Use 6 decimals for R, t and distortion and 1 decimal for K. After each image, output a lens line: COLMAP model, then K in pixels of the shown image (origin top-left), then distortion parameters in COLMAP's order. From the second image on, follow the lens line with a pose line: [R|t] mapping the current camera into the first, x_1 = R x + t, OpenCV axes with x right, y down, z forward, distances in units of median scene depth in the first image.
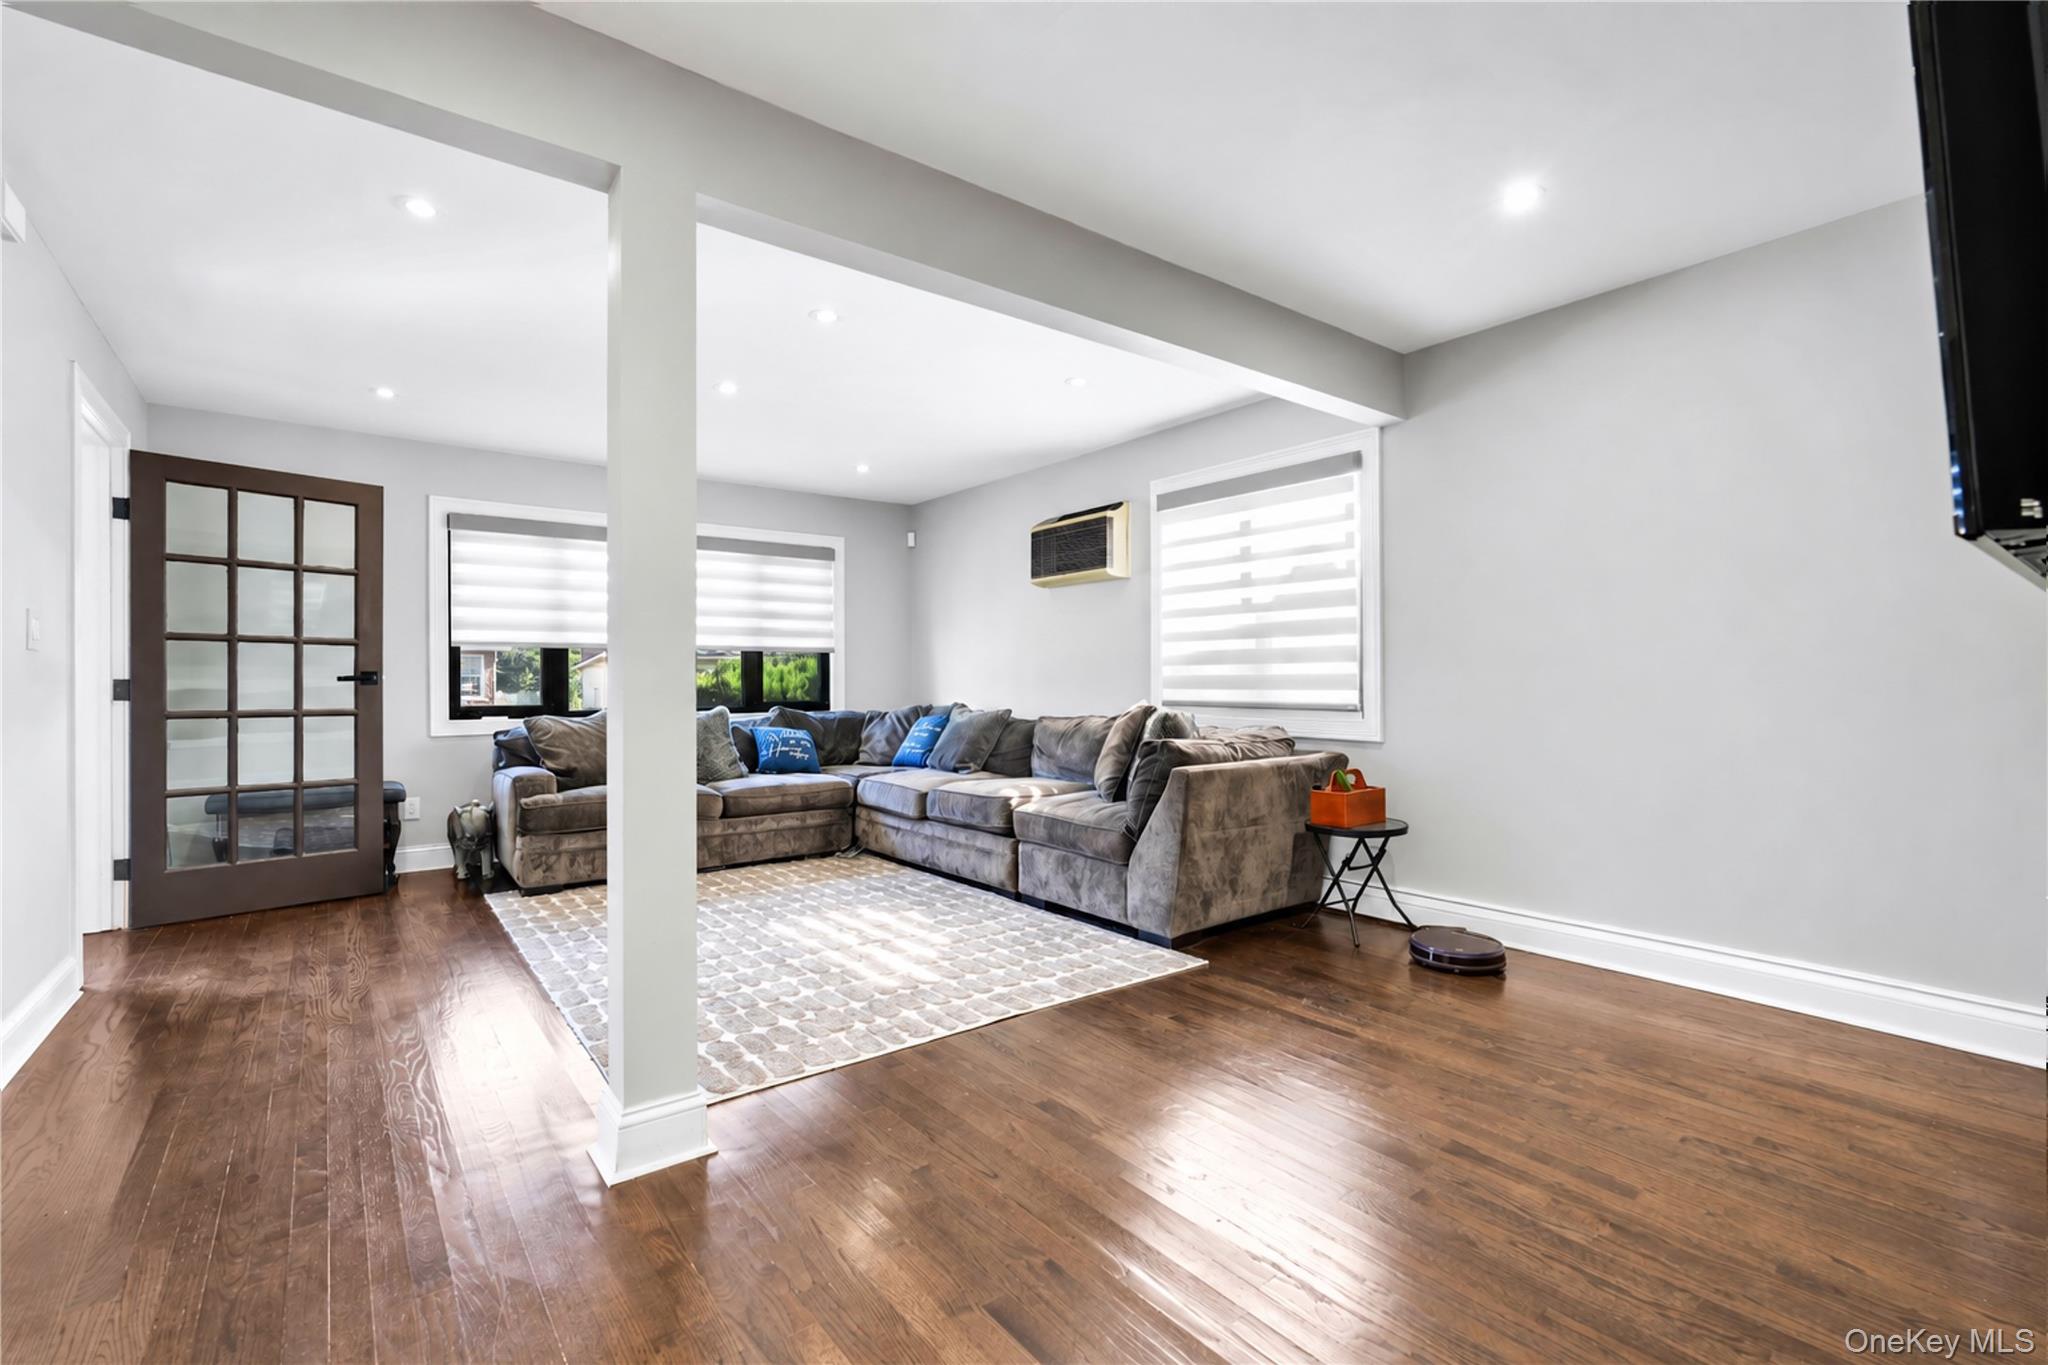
lens RADIAL K [[901.2, 0, 1012.7], [0, 901.2, 686.3], [0, 0, 1]] dist [-0.021089, 0.011343]
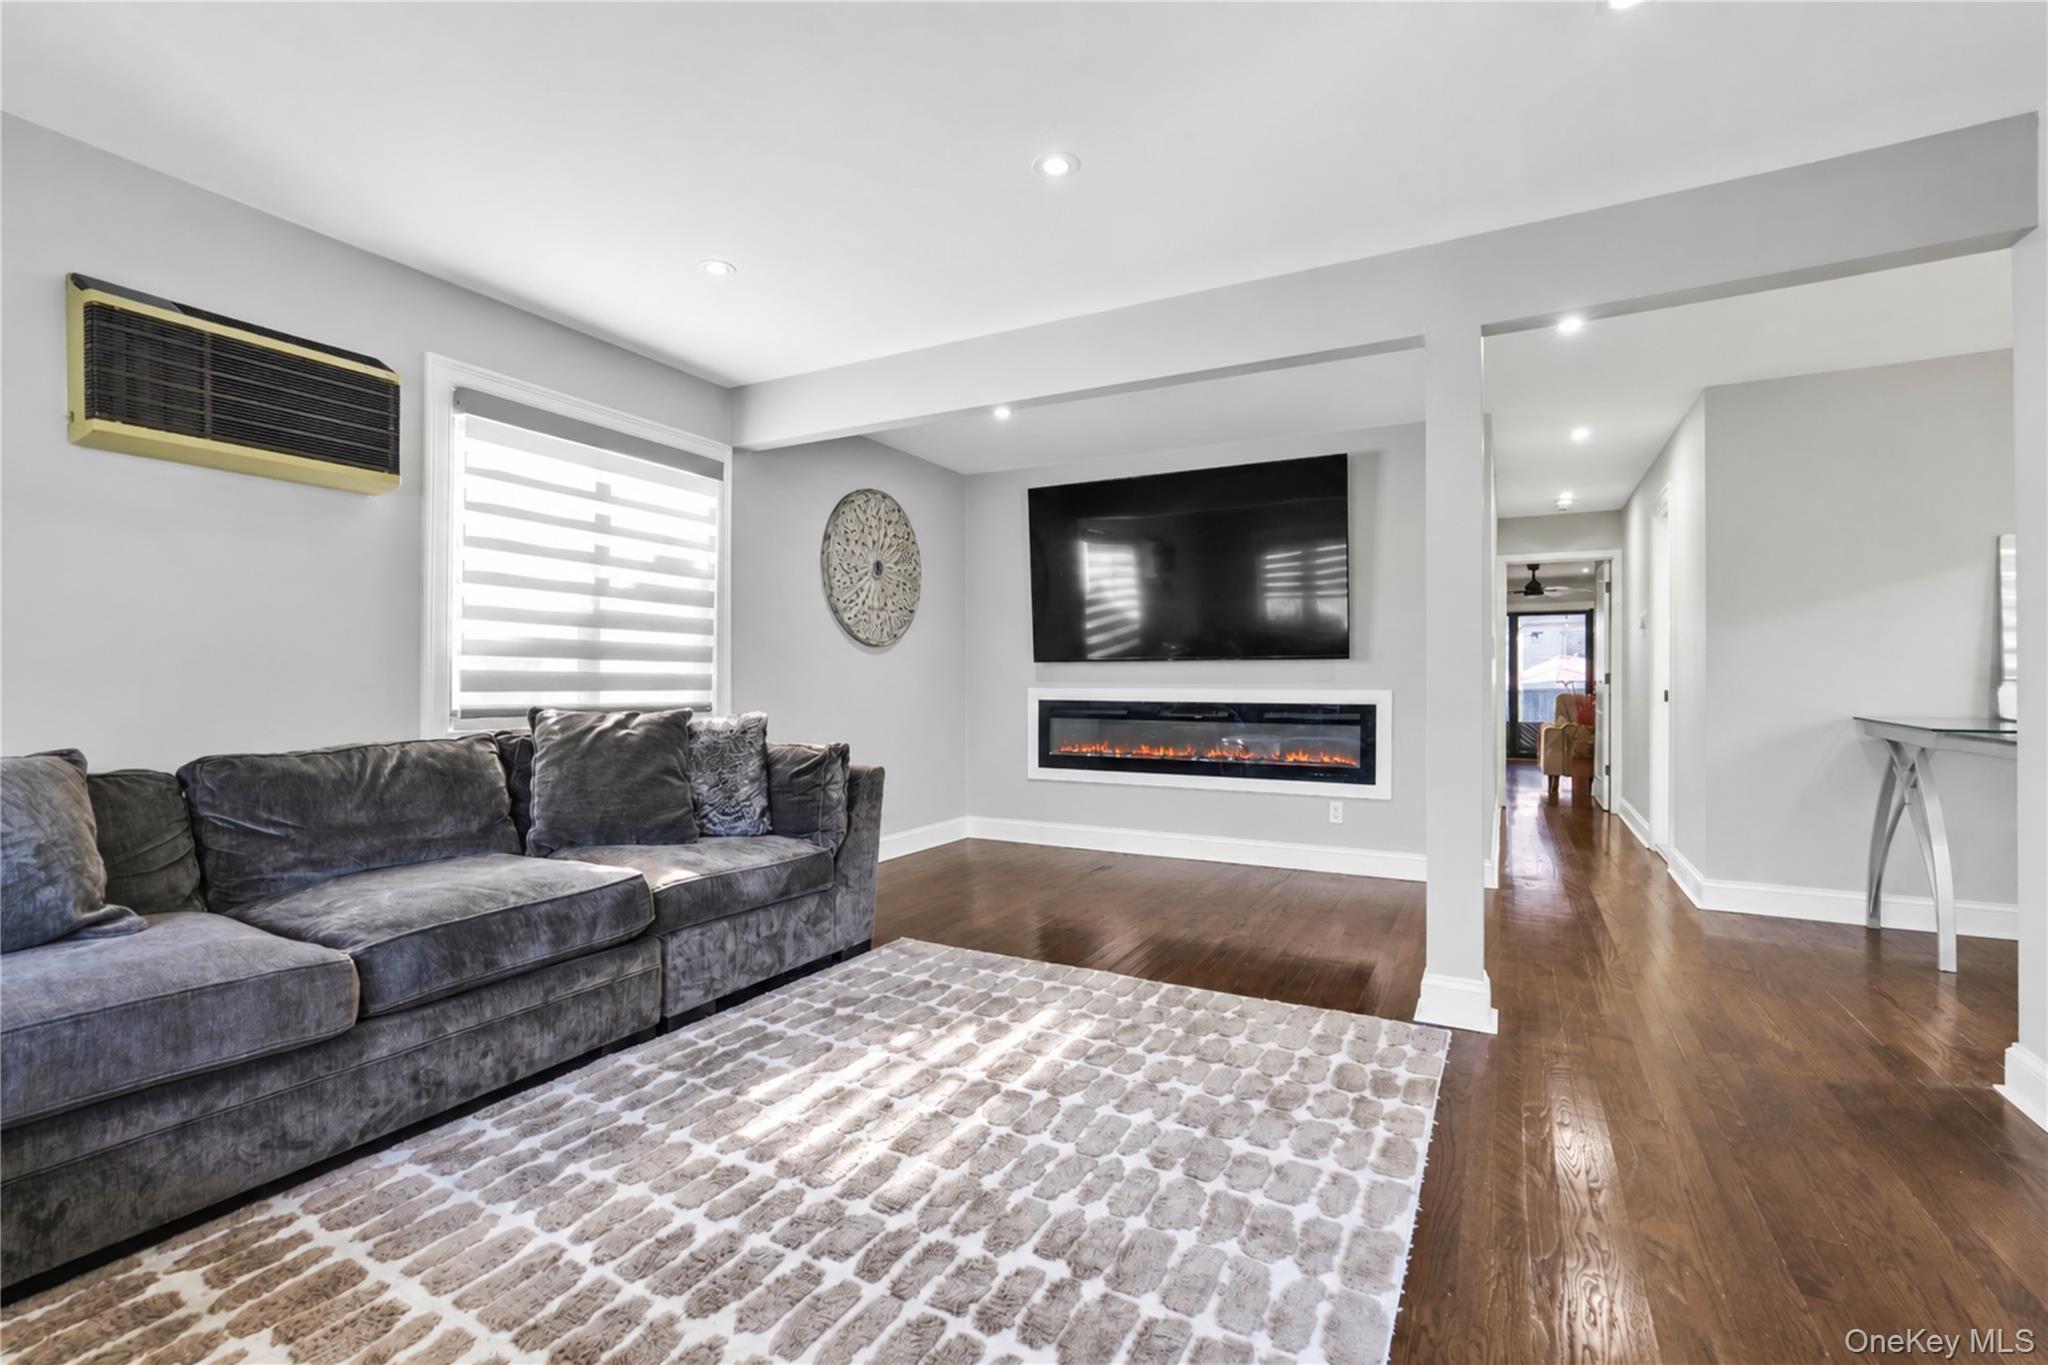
lens RADIAL K [[901.2, 0, 1012.7], [0, 901.2, 686.3], [0, 0, 1]] dist [-0.021089, 0.011343]
pose [[-0.403609, -0.000087, 0.914932, -0.705005], [0.001373, 0.999999, 0.000701, -0.000588], [-0.914931, 0.001539, -0.403608, 1.103456]]
